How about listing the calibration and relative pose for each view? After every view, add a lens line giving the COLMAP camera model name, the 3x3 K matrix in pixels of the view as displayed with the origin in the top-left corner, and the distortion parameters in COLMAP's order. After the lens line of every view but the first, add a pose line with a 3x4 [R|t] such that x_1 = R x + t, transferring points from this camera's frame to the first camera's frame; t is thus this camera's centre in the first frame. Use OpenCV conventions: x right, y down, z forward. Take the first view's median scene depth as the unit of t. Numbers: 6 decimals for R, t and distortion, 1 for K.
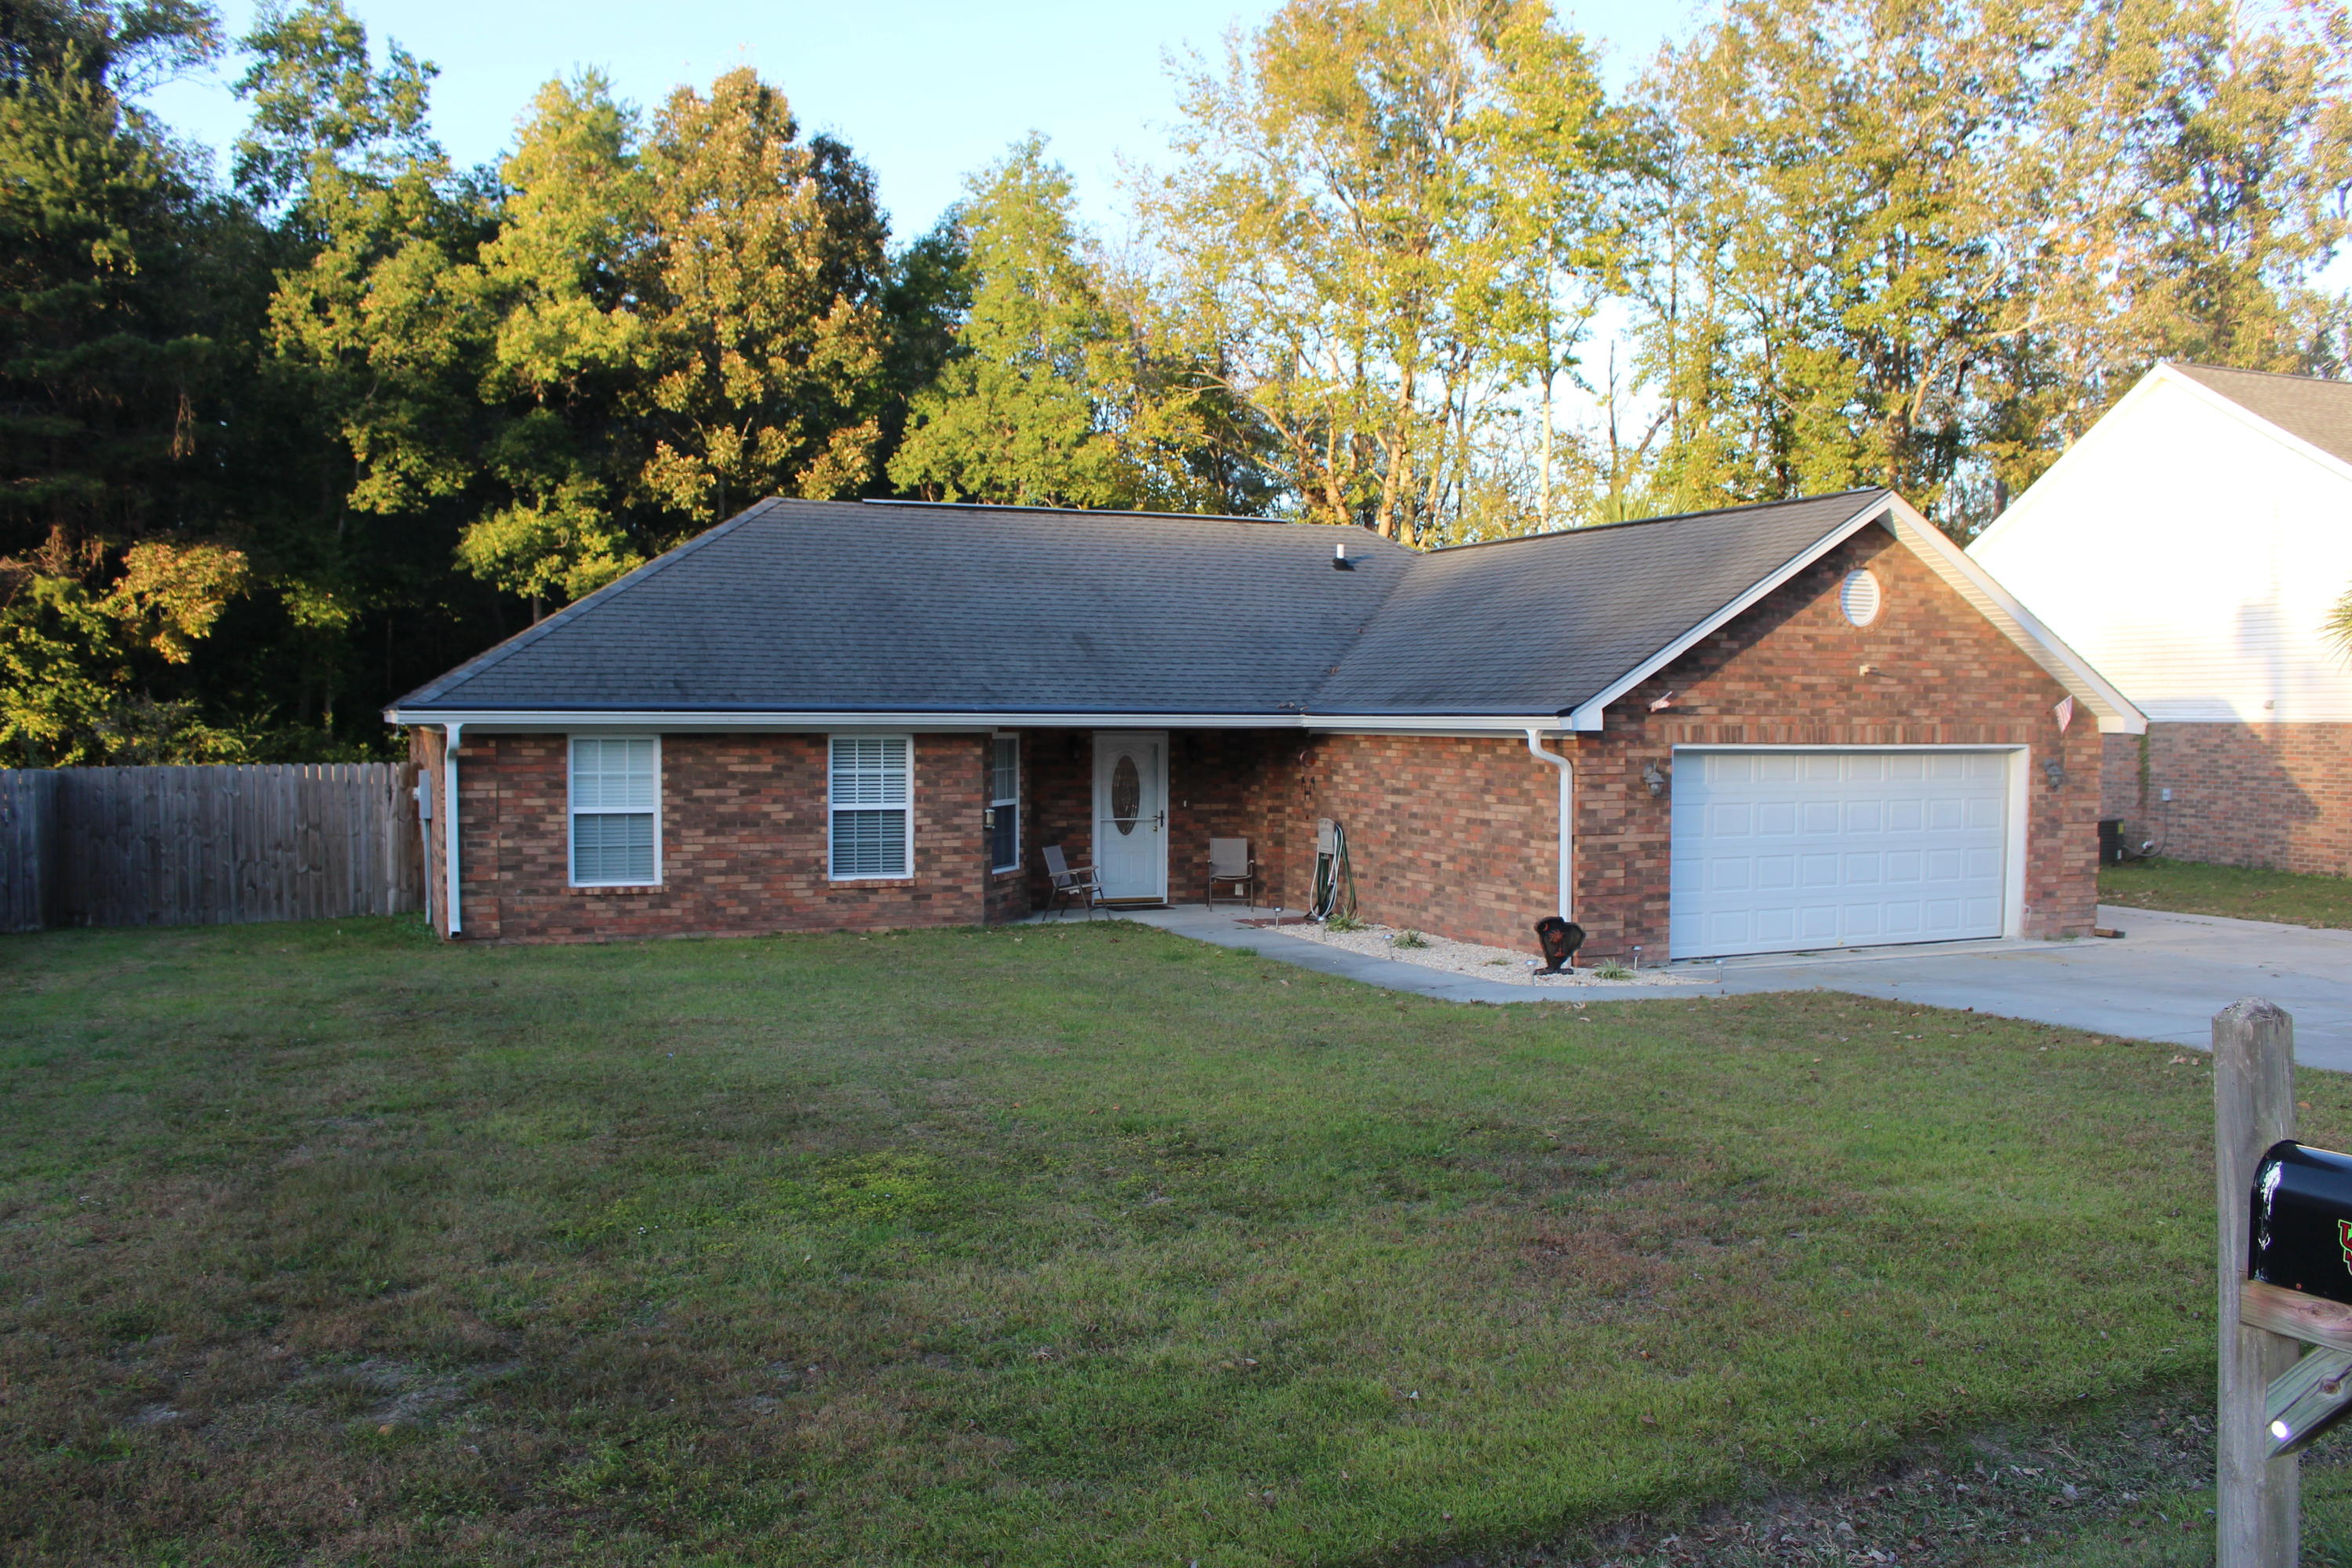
lens RADIAL K [[1943.0, 0, 1177.4], [0, 1943.0, 788.3], [0, 0, 1]] dist [-0.157687, 0.129370]
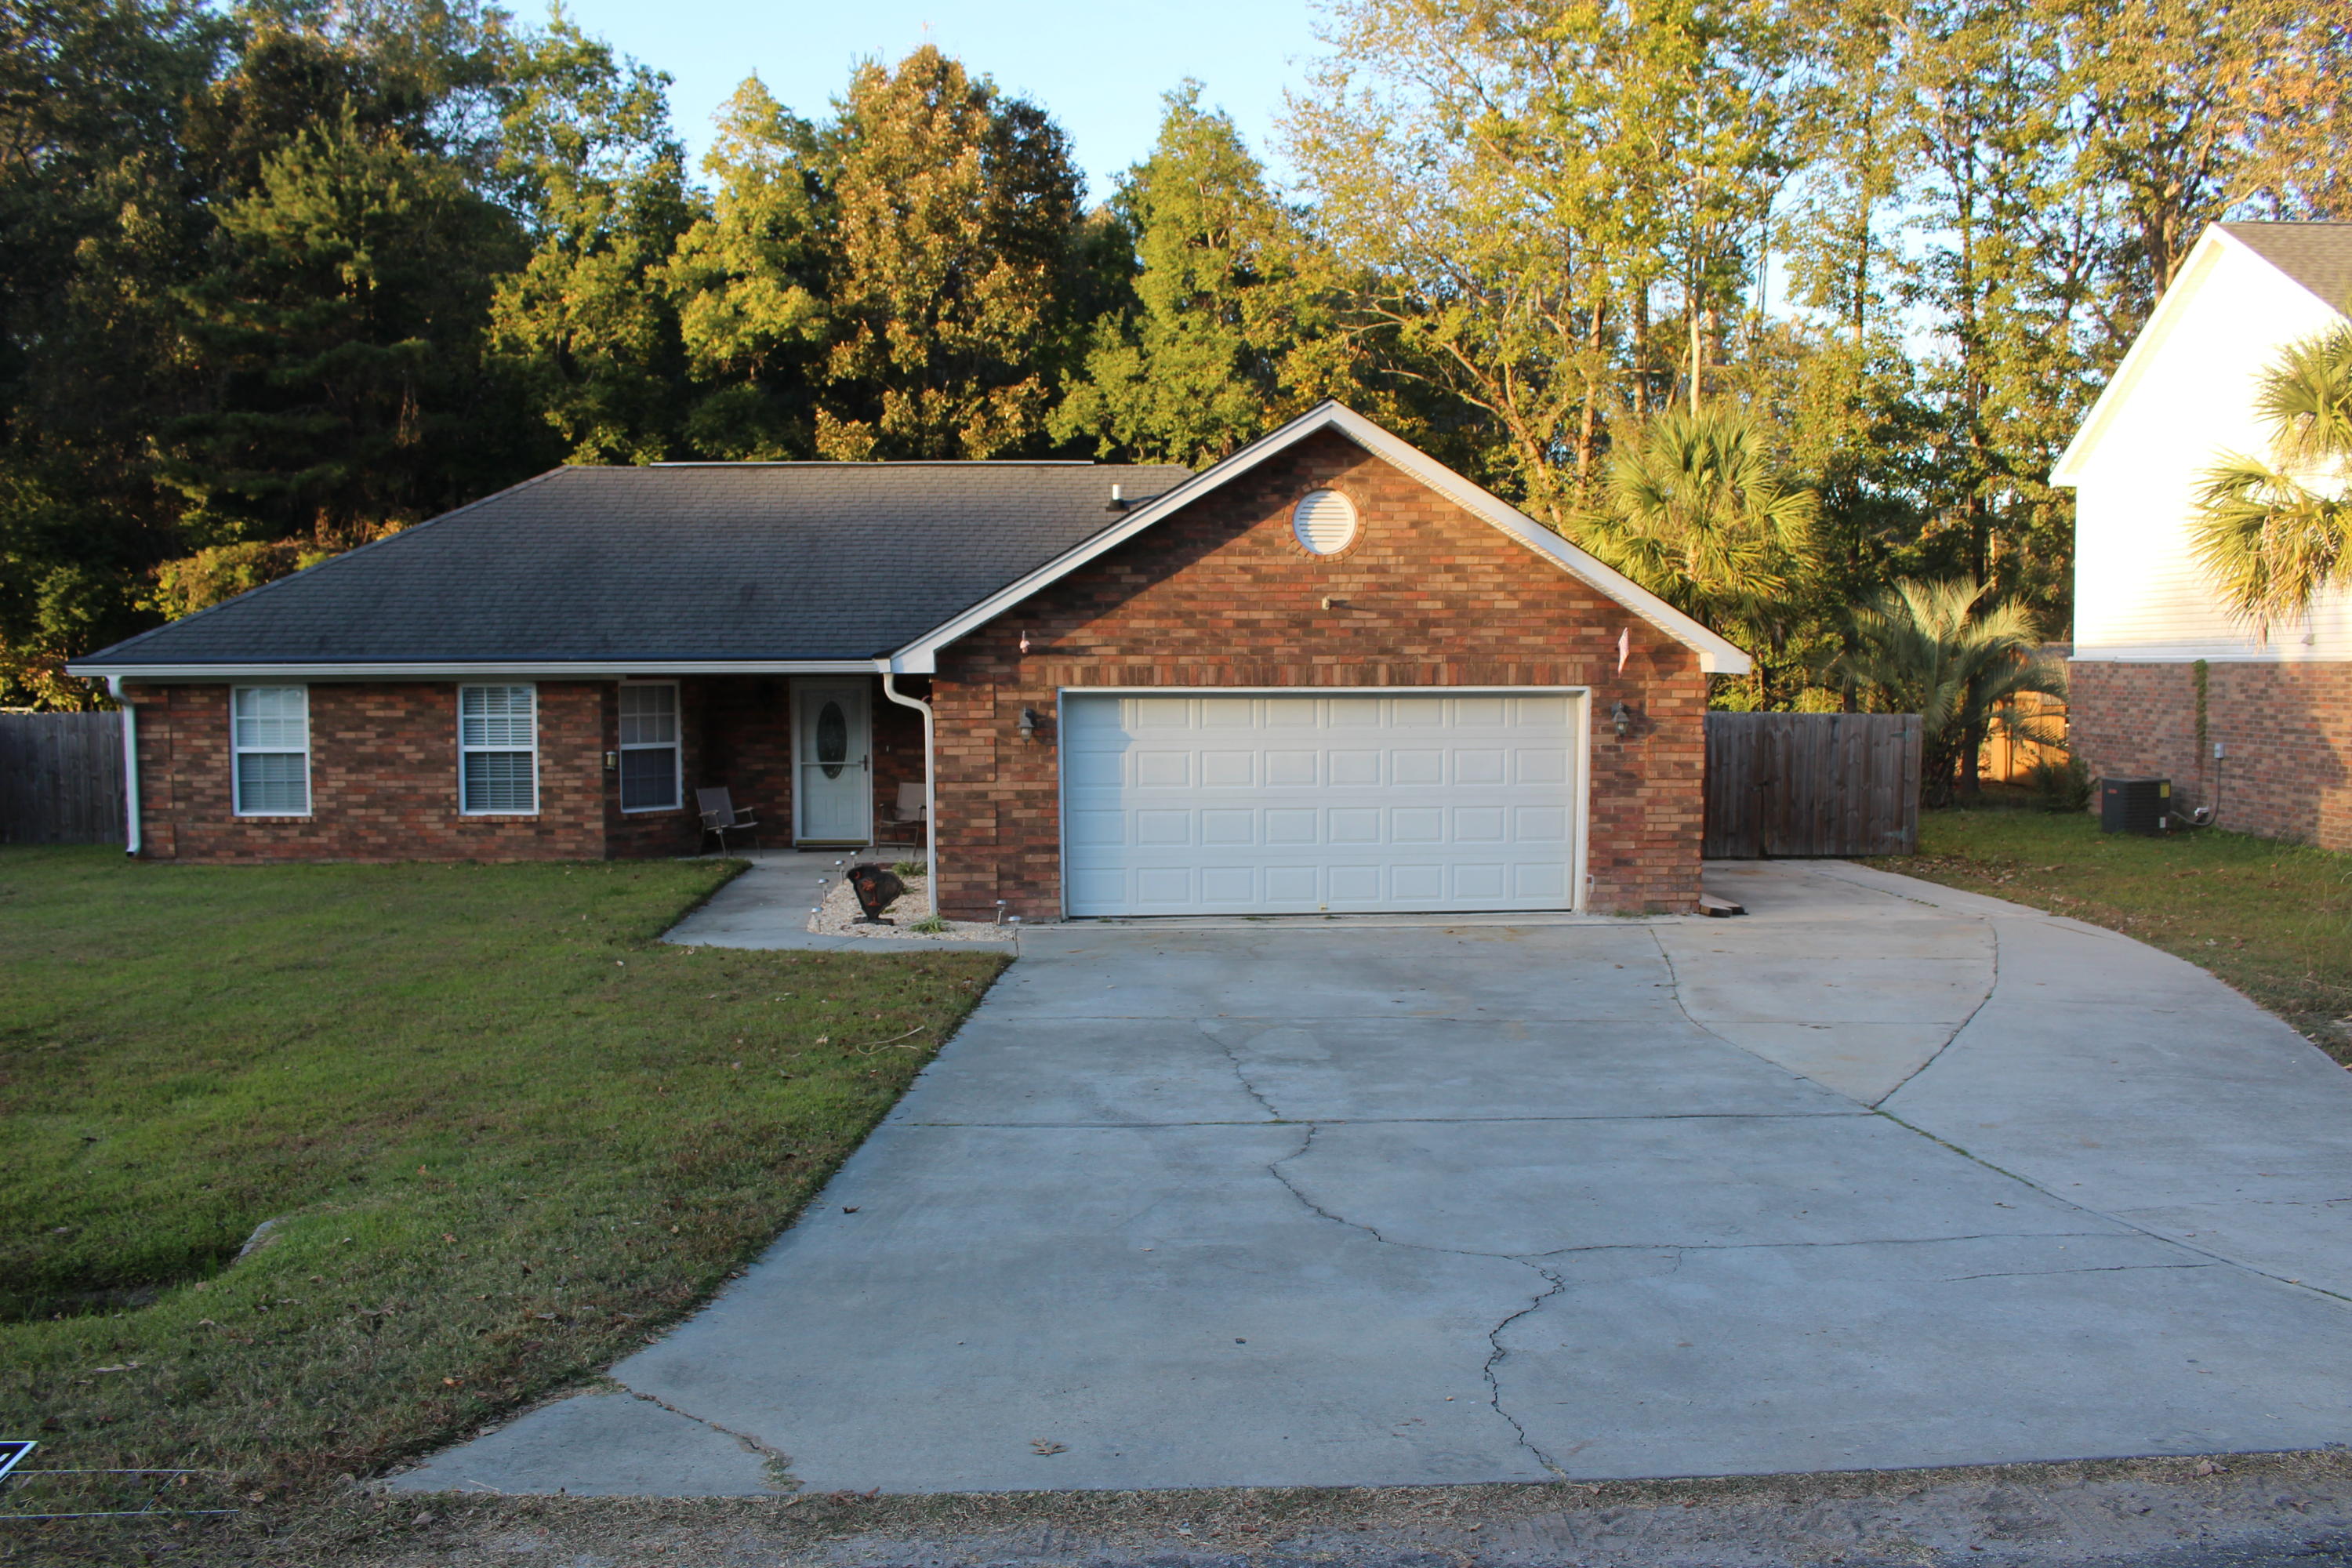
lens RADIAL K [[1943.0, 0, 1183.1], [0, 1943.0, 783.6], [0, 0, 1]] dist [-0.157687, 0.129370]
pose [[0.940397, 0.013876, -0.339797, 0.553311], [-0.006026, 0.999690, 0.024147, 0.000873], [0.340026, -0.020660, 0.940189, 0.112375]]
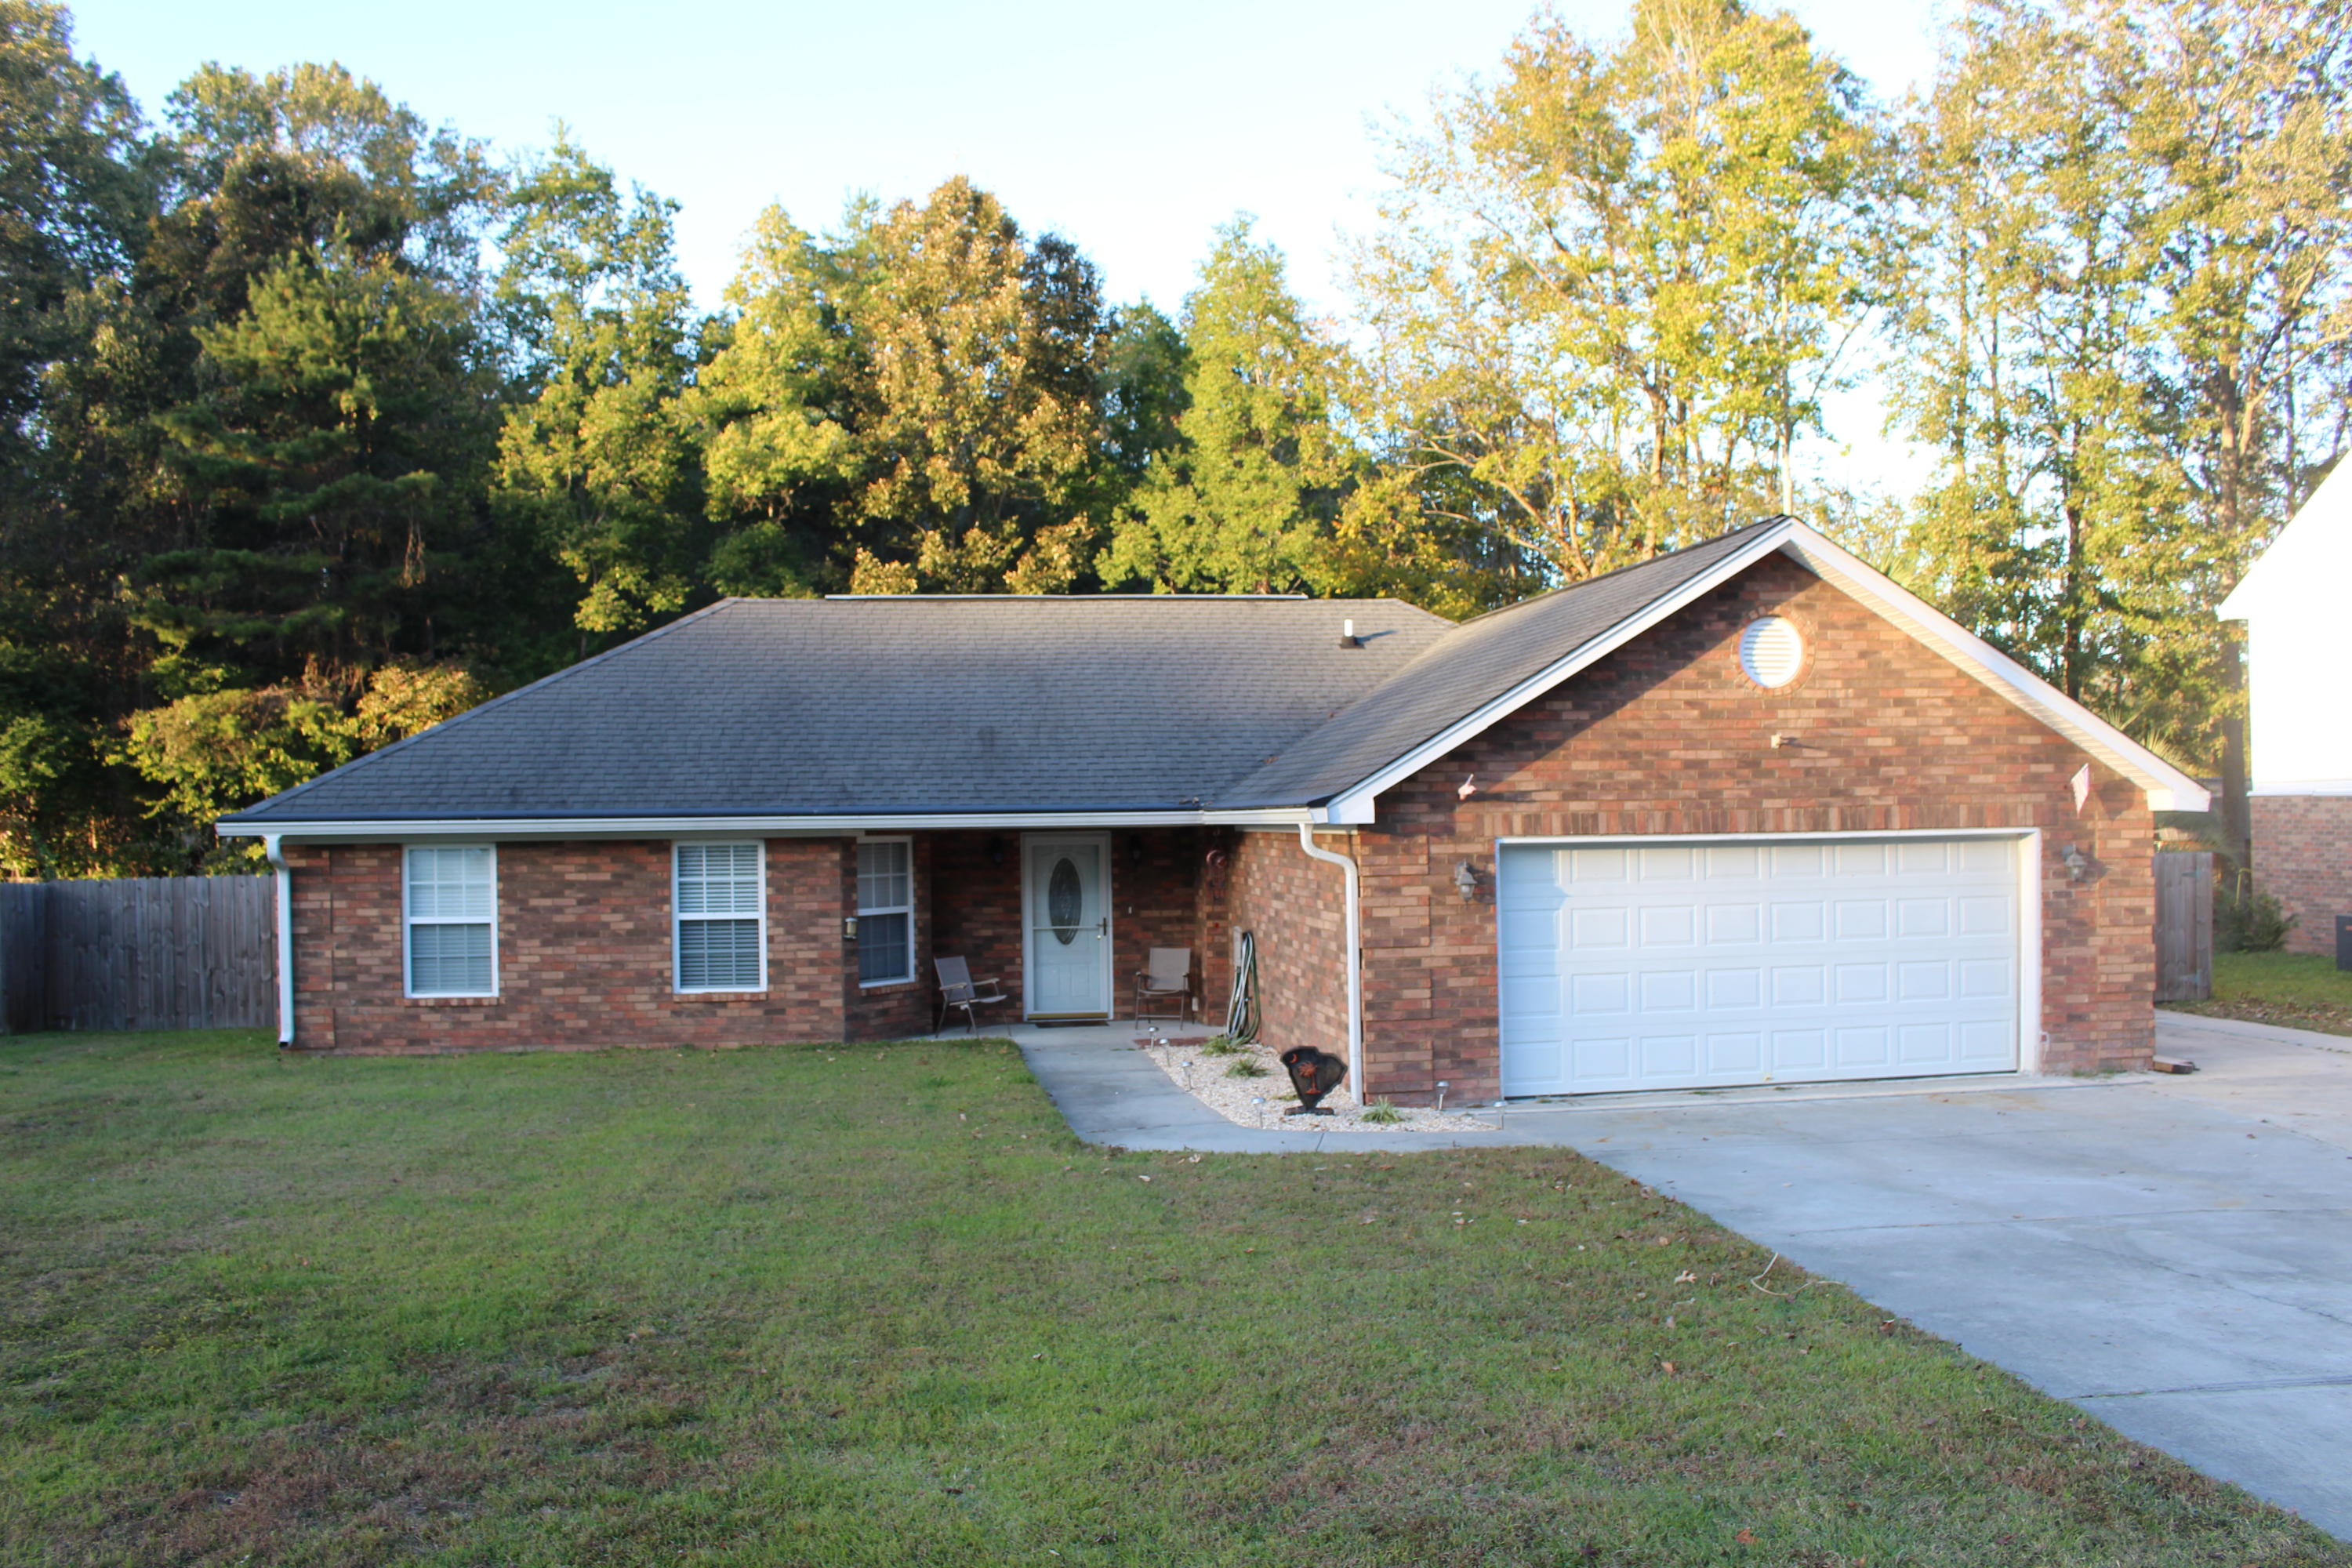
lens RADIAL K [[1943.0, 0, 1182.6], [0, 1943.0, 791.1], [0, 0, 1]] dist [-0.157687, 0.129370]
pose [[0.965278, -0.022401, -0.260261, 0.299184], [0.009511, 0.998670, -0.050681, -0.001644], [0.261050, 0.046446, 0.964207, 0.137716]]
